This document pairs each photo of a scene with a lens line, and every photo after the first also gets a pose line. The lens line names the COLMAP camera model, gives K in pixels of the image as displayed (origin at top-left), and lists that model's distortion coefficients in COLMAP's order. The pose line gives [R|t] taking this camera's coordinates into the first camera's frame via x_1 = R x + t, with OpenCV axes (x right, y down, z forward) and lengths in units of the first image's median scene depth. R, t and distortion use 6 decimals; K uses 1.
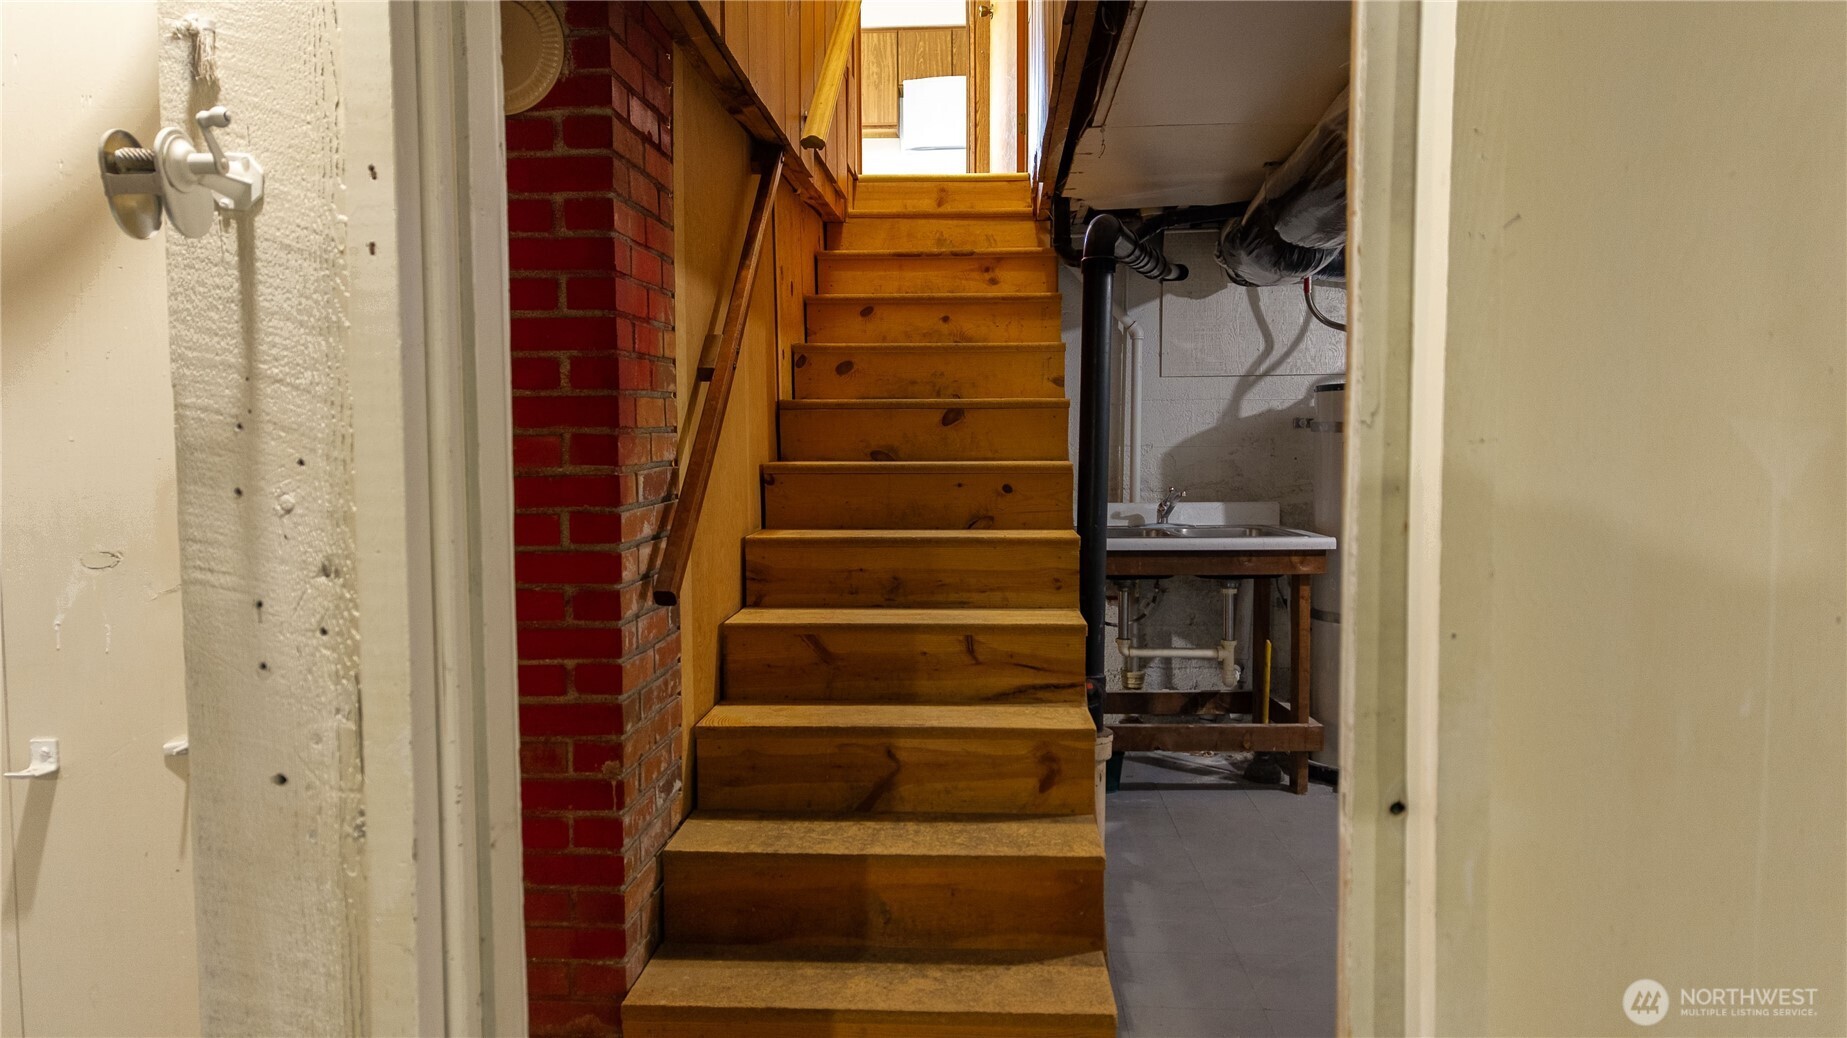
lens RADIAL K [[1227.9, 0, 920.4], [0, 1227.9, 522.1], [0, 0, 1]] dist [0.032406, -0.032768]
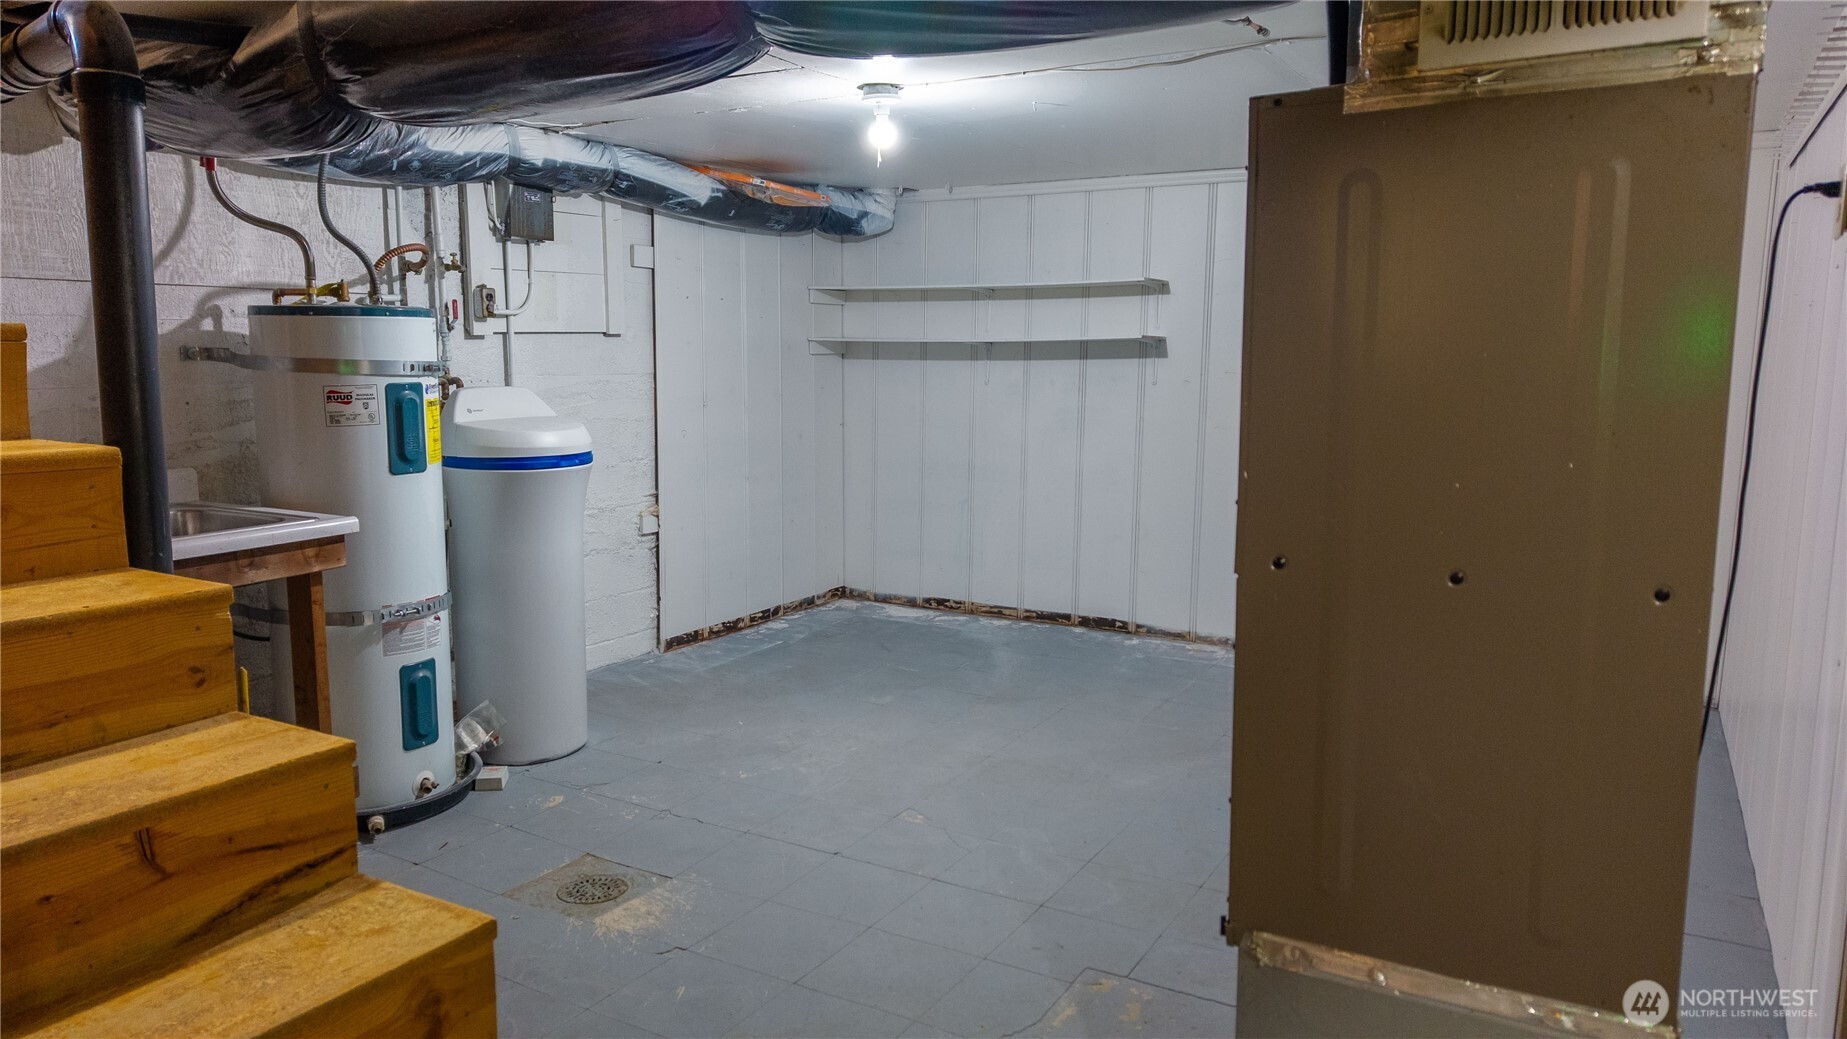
lens RADIAL K [[1227.9, 0, 923.3], [0, 1227.9, 514.3], [0, 0, 1]] dist [0.032406, -0.032768]
pose [[0.445289, -0.108521, 0.888786, -0.235259], [0.045678, 0.994089, 0.098494, -0.063193], [-0.894221, -0.003260, 0.447614, 0.484279]]
